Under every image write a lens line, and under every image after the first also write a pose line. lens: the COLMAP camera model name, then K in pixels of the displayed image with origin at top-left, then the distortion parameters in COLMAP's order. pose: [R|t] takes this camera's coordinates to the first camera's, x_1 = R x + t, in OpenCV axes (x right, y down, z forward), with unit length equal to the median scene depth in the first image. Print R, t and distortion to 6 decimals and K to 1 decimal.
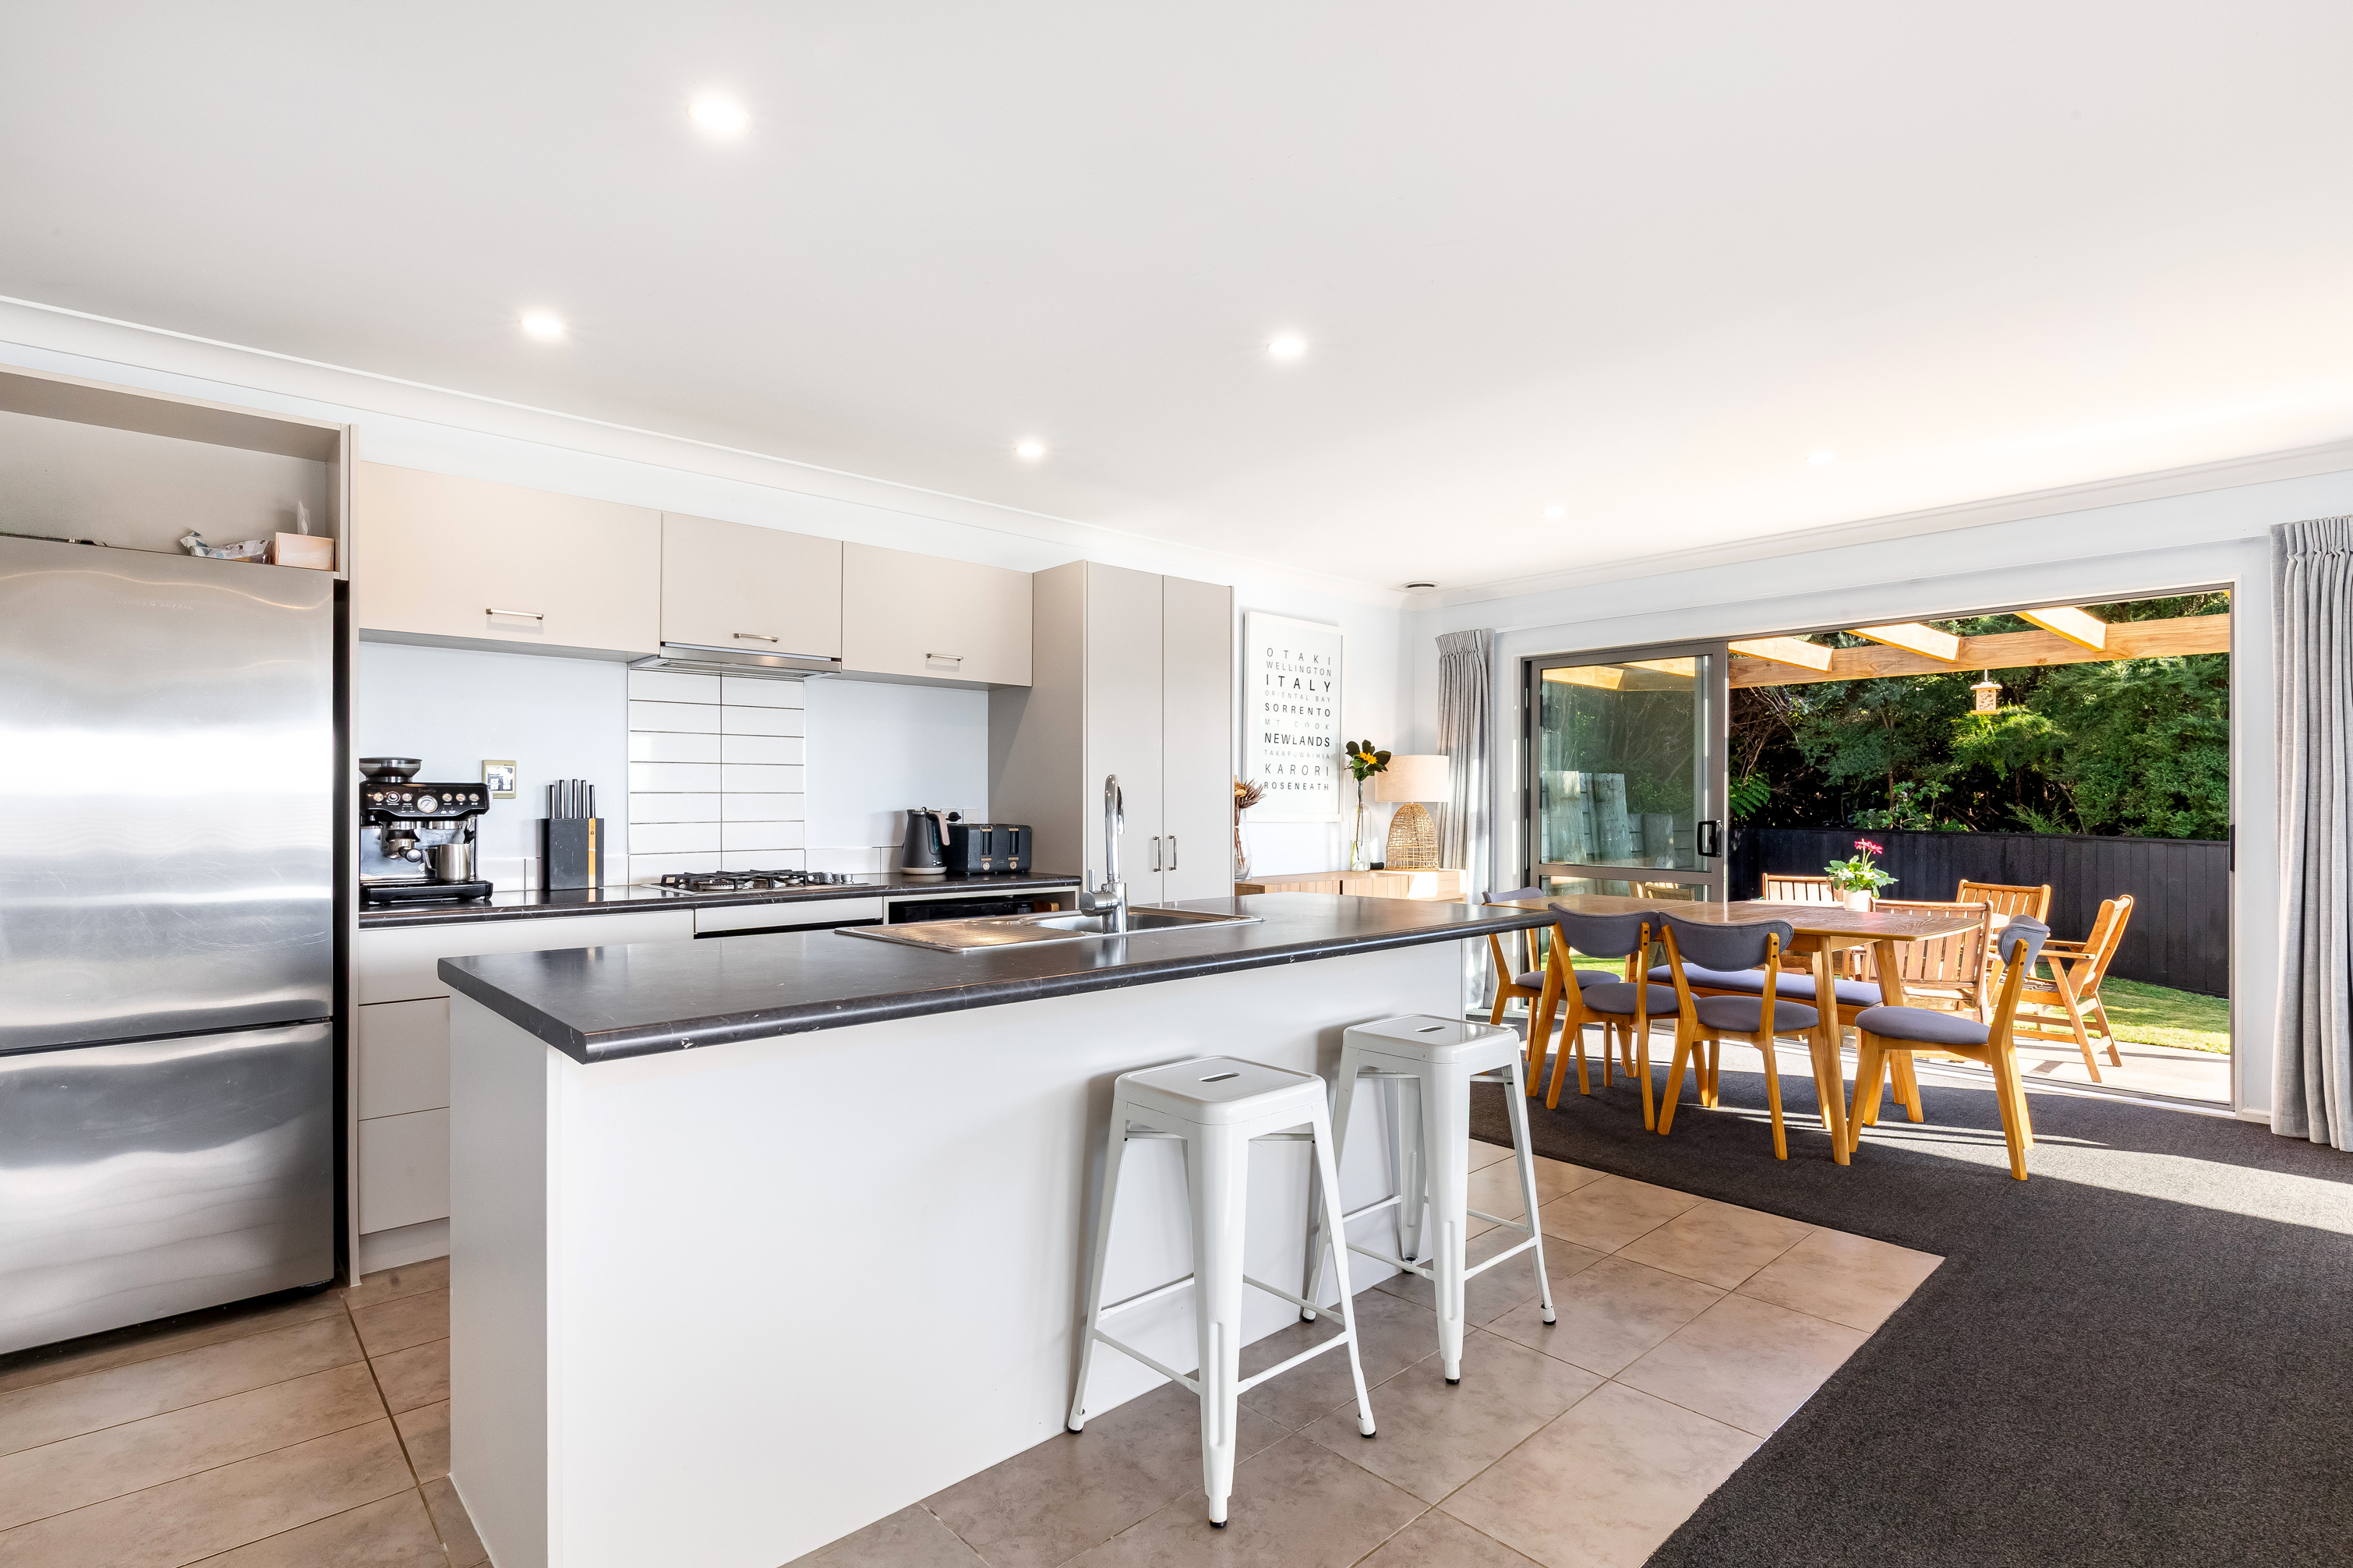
lens RADIAL K [[1129.6, 0, 1195.2], [0, 1129.6, 806.9], [0, 0, 1]] dist [-0.004036, -0.001000]
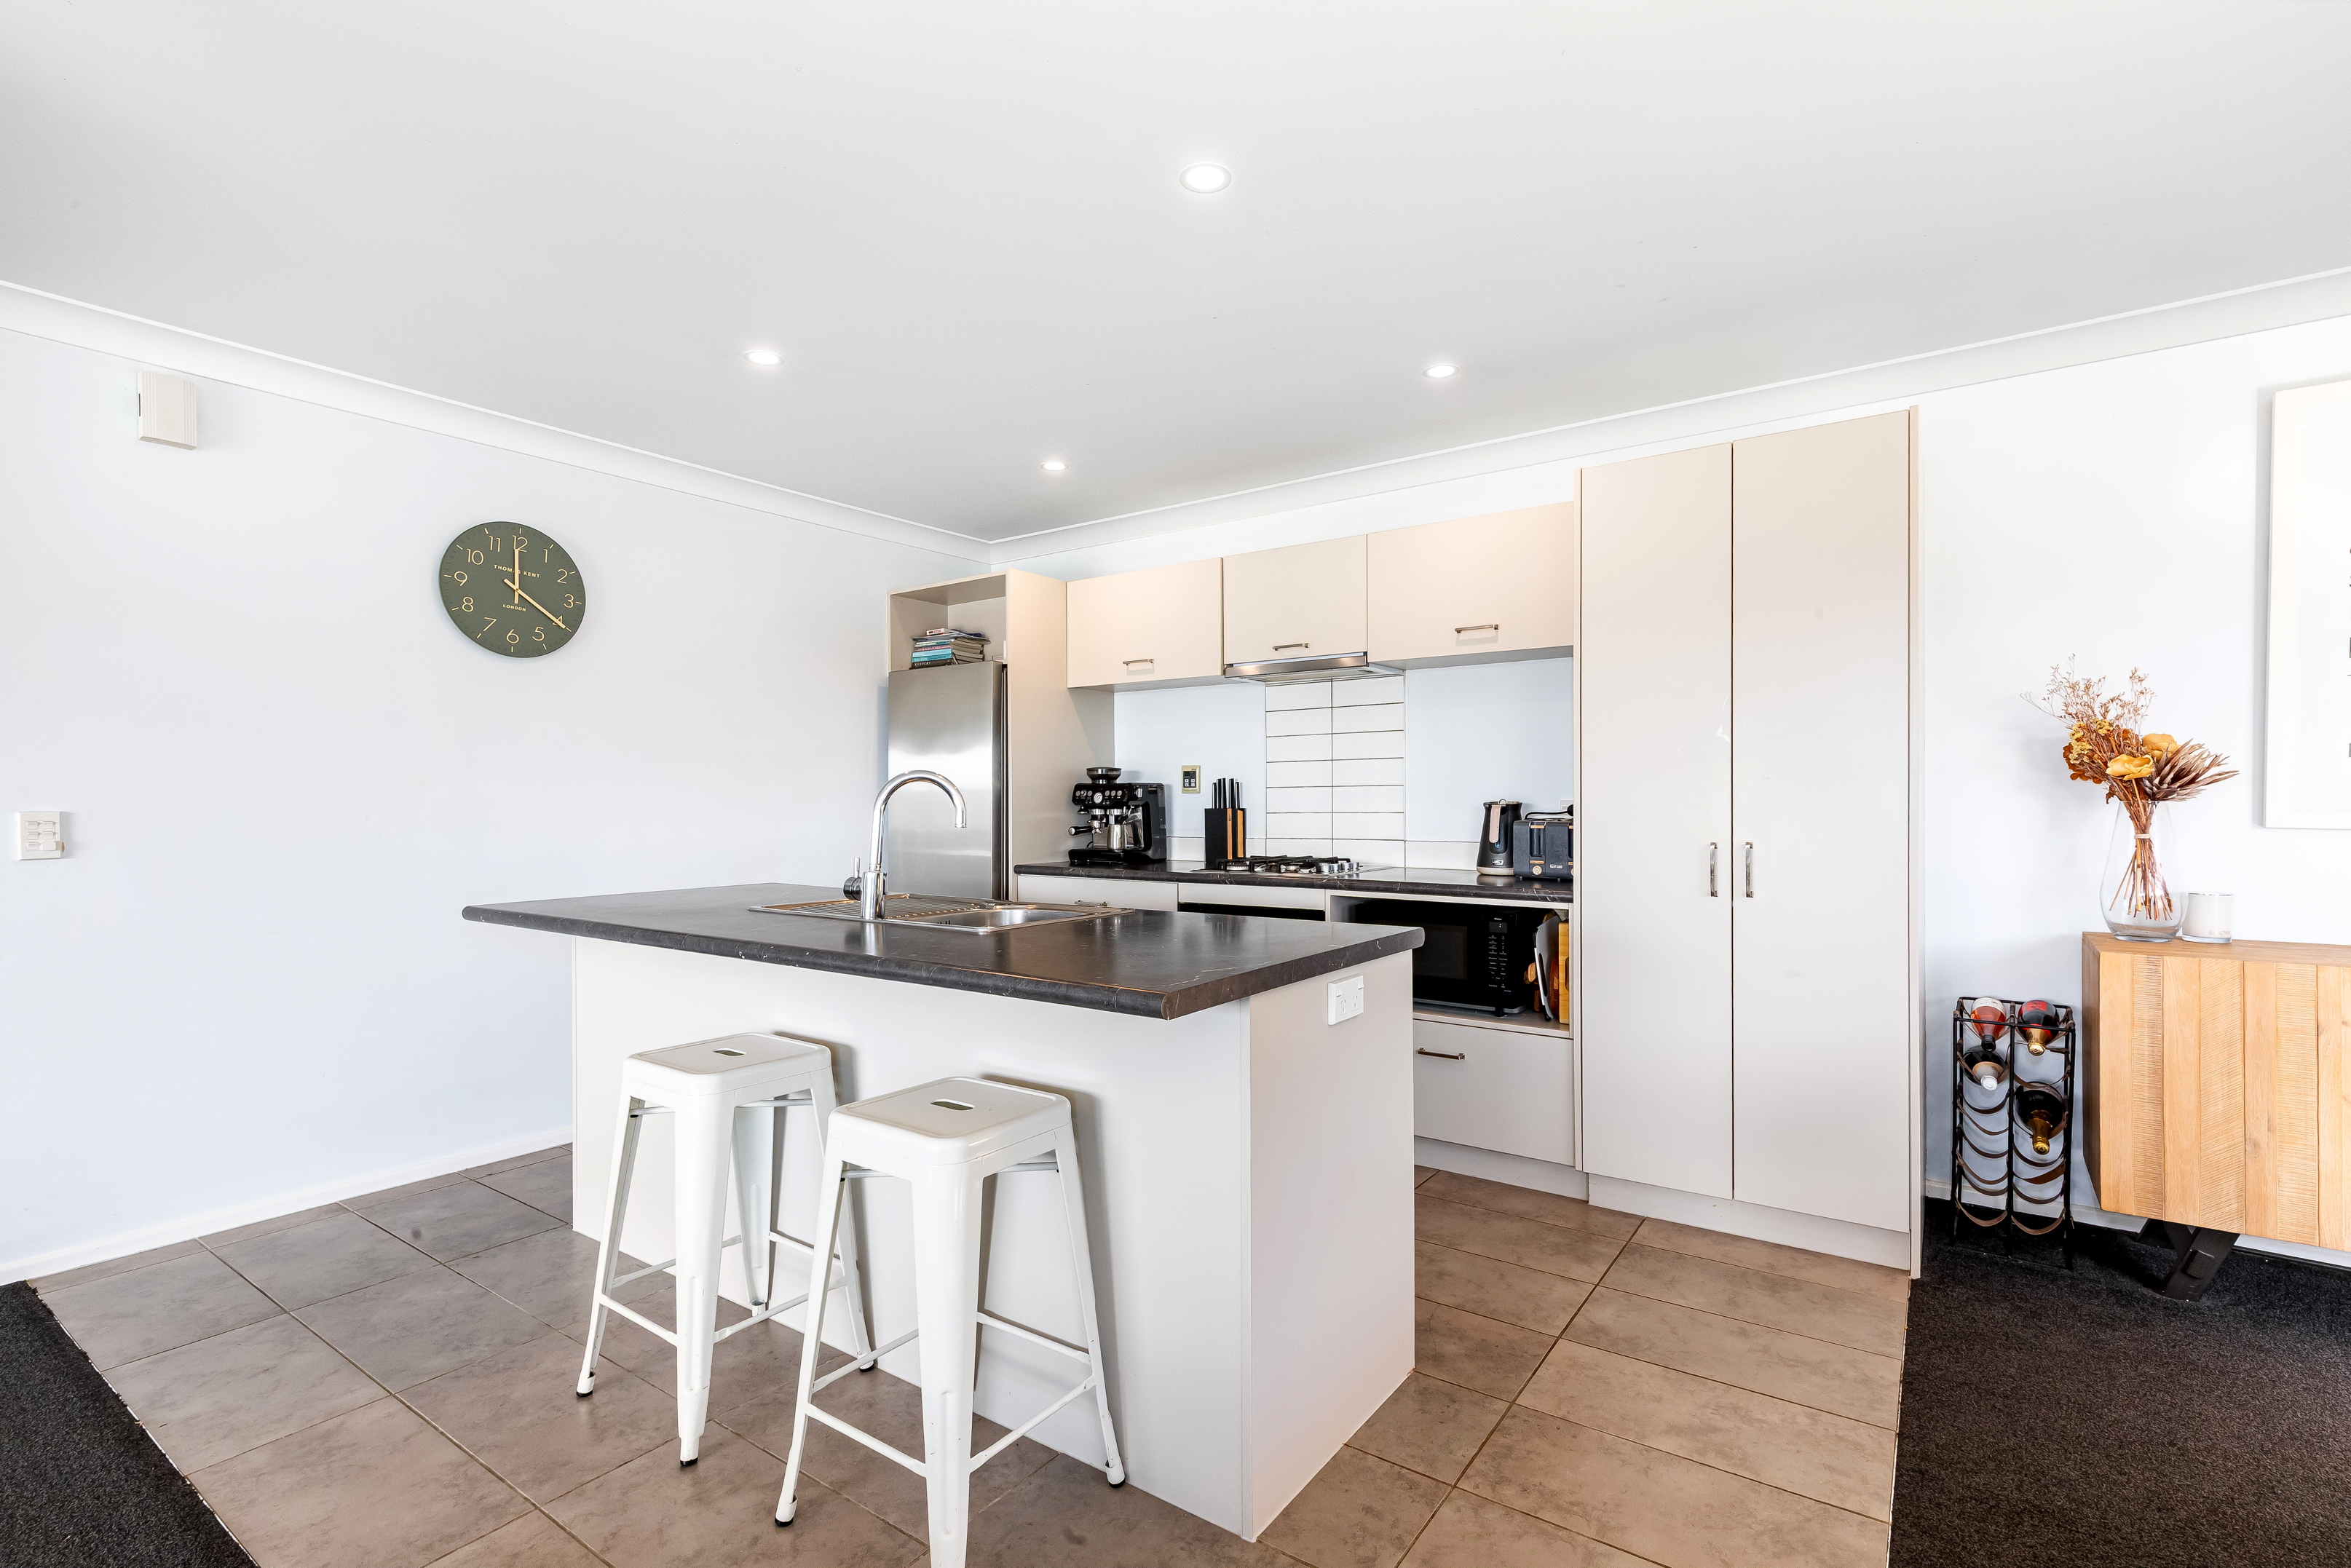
lens RADIAL K [[1069.9, 0, 1185.5], [0, 1069.9, 801.4], [0, 0, 1]] dist [0.002948, 0.000163]
pose [[0.200437, 0.002034, -0.979705, 0.409426], [0.002658, 0.999993, 0.002620, -0.000436], [0.979703, -0.003129, 0.200430, 0.451848]]
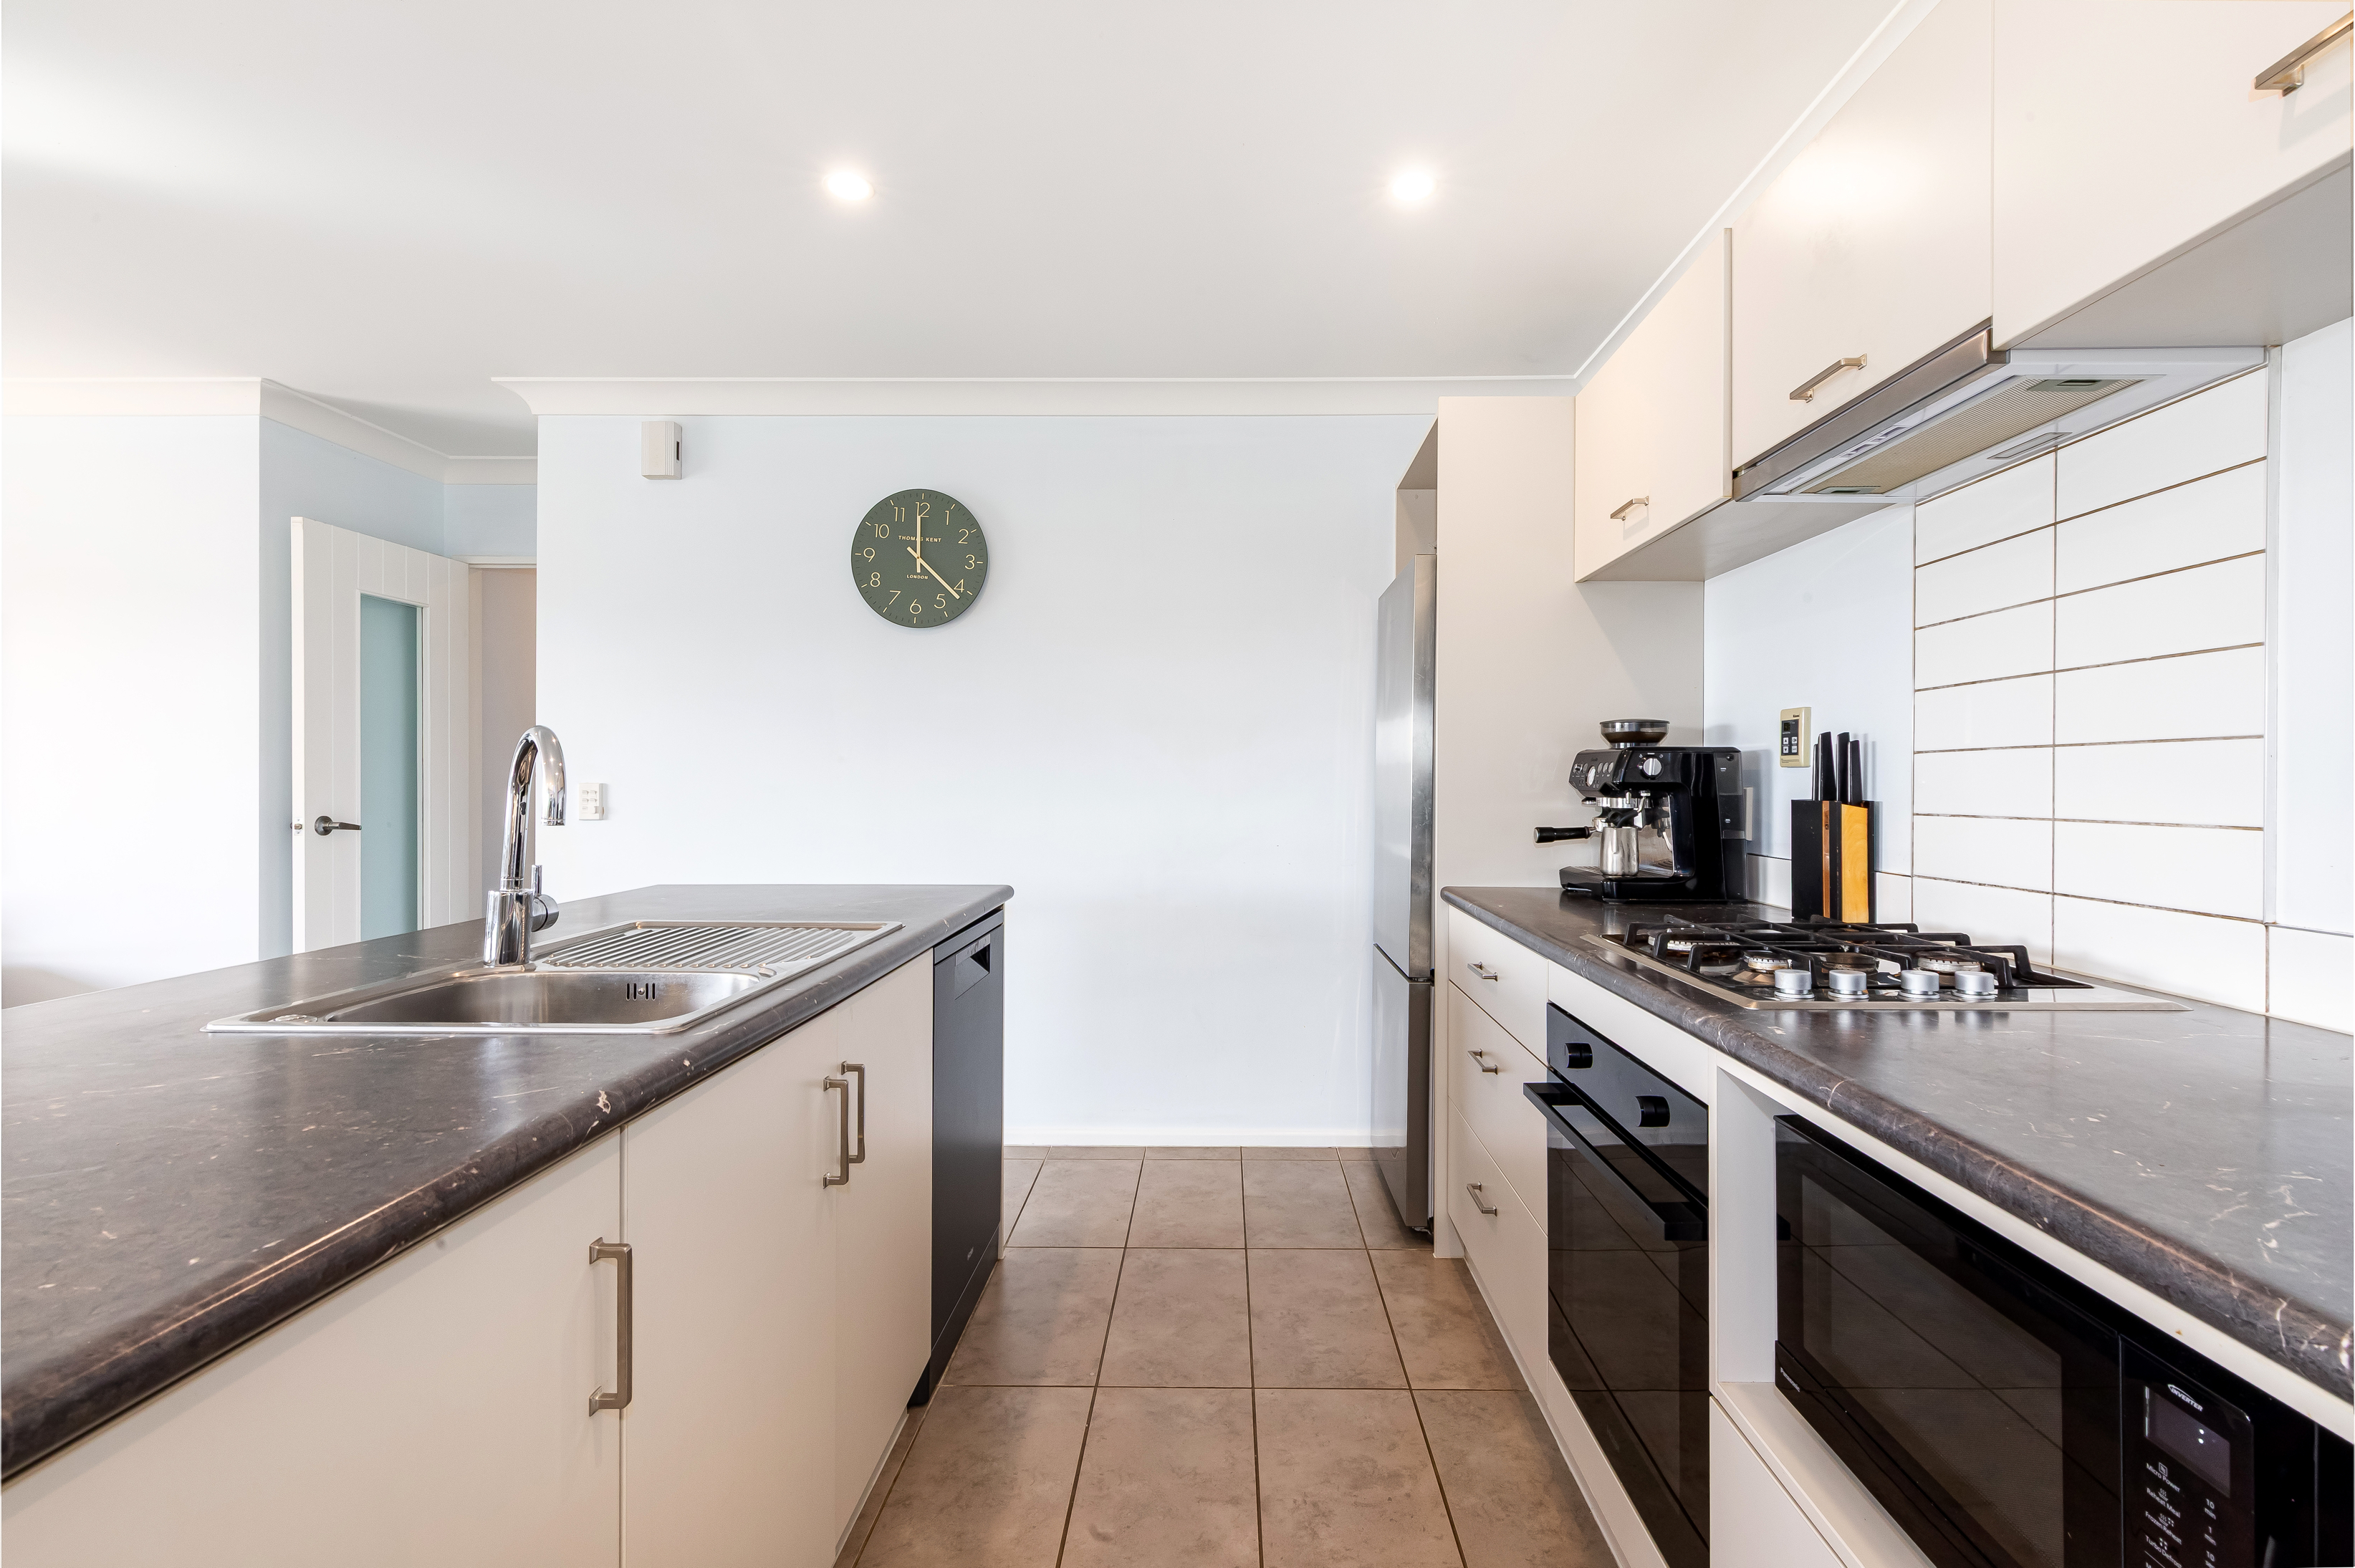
lens RADIAL K [[1057.0, 0, 1247.6], [0, 1057.0, 782.6], [0, 0, 1]] dist [0.000923, 0.000090]
pose [[-0.688013, 0.001401, -0.725697, 0.029359], [-0.002791, 0.999986, 0.004577, -0.000134], [0.725693, 0.005175, -0.688000, 0.735347]]
